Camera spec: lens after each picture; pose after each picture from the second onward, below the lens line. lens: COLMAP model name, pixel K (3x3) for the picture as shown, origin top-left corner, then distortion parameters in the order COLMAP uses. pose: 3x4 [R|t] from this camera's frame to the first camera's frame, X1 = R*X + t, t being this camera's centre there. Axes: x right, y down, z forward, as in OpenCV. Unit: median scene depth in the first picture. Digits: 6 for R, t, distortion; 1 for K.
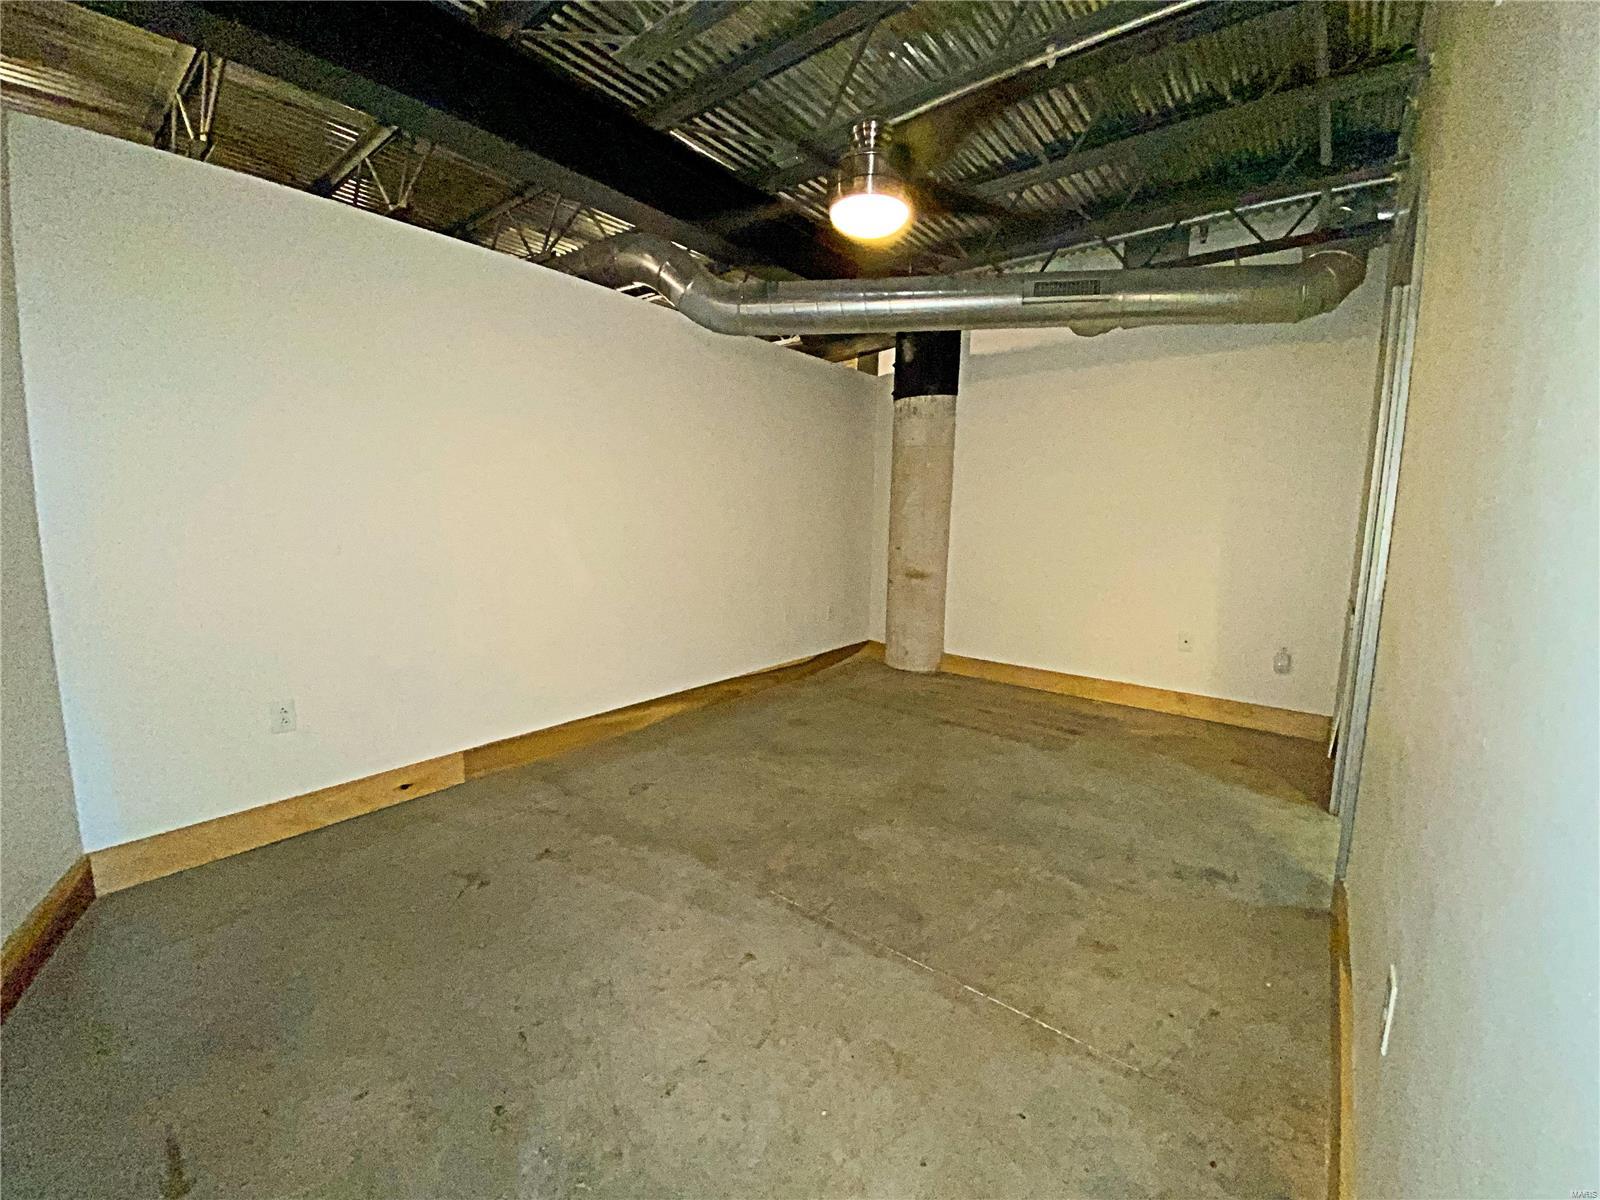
lens RADIAL K [[649.6, 0, 802.0], [0, 649.6, 594.7], [0, 0, 1]] dist [-0.026055, -0.000495]
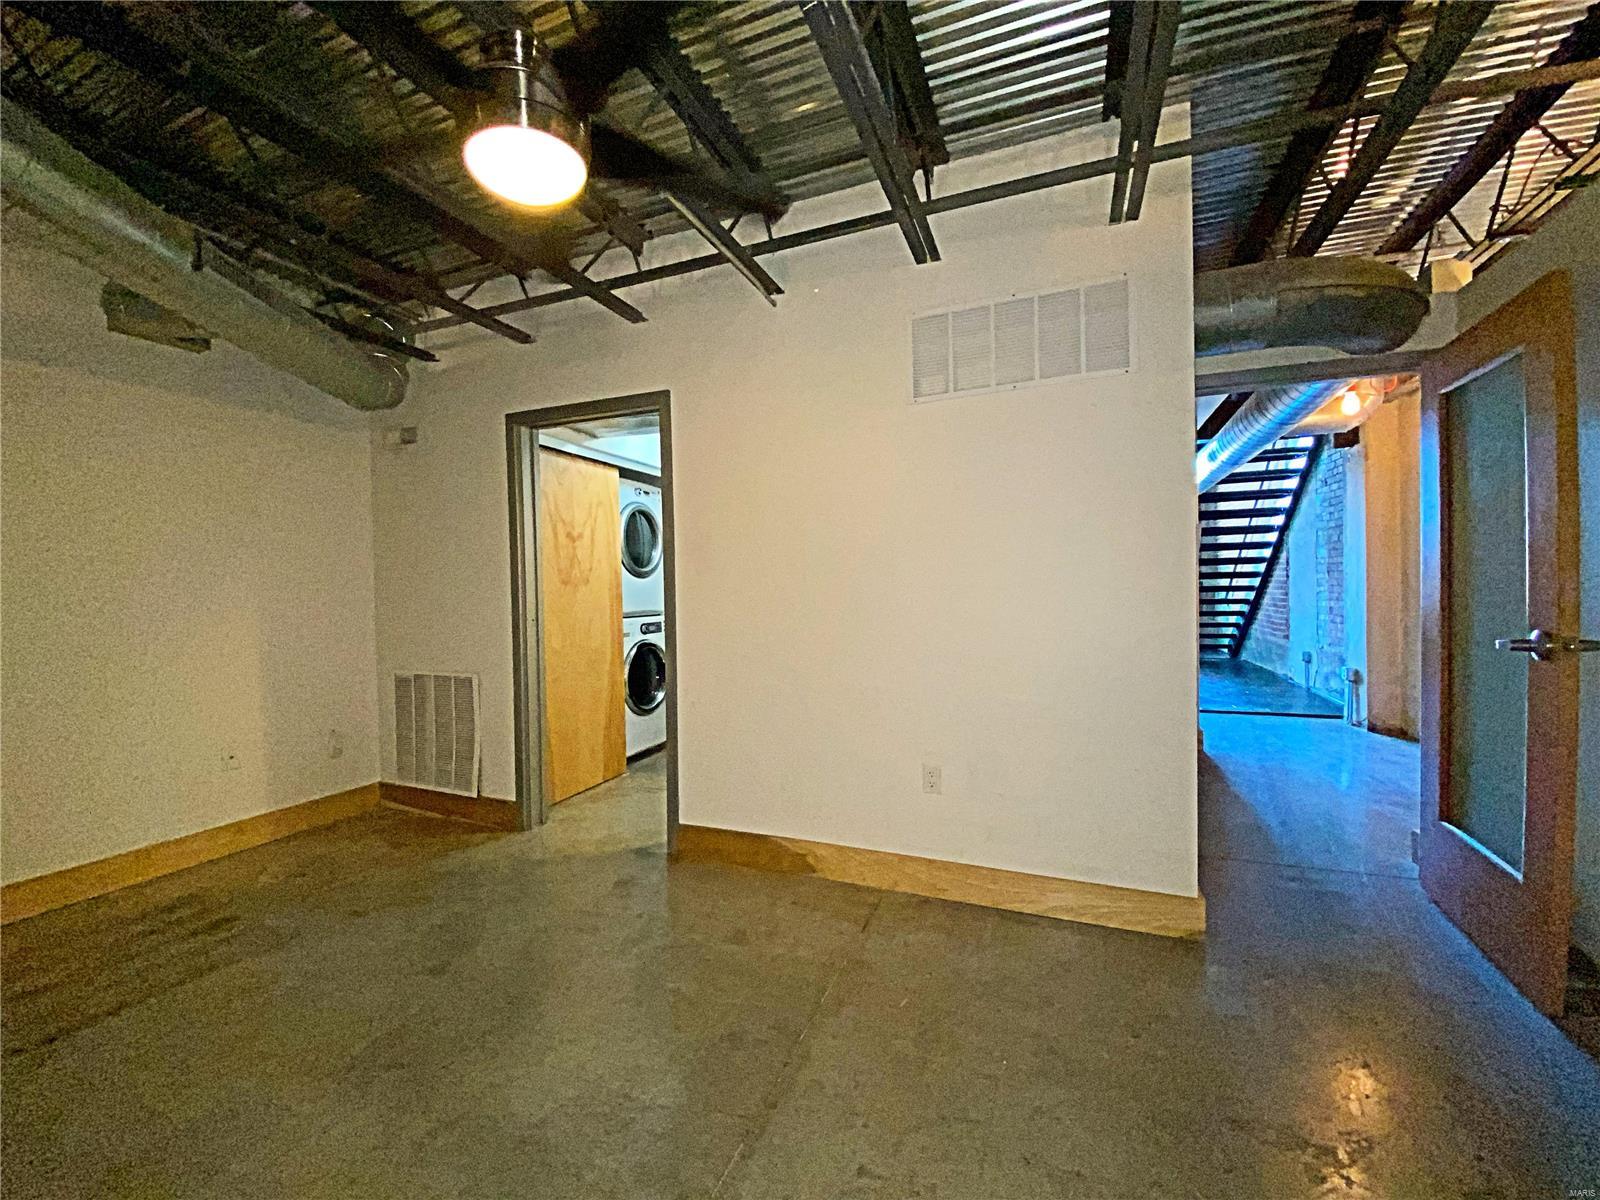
lens RADIAL K [[649.6, 0, 801.0], [0, 649.6, 598.2], [0, 0, 1]] dist [-0.026055, -0.000495]
pose [[-0.293938, -0.027200, 0.955438, -0.526951], [0.137010, 0.988073, 0.070279, -0.118726], [-0.945954, 0.151562, -0.286705, 0.819128]]
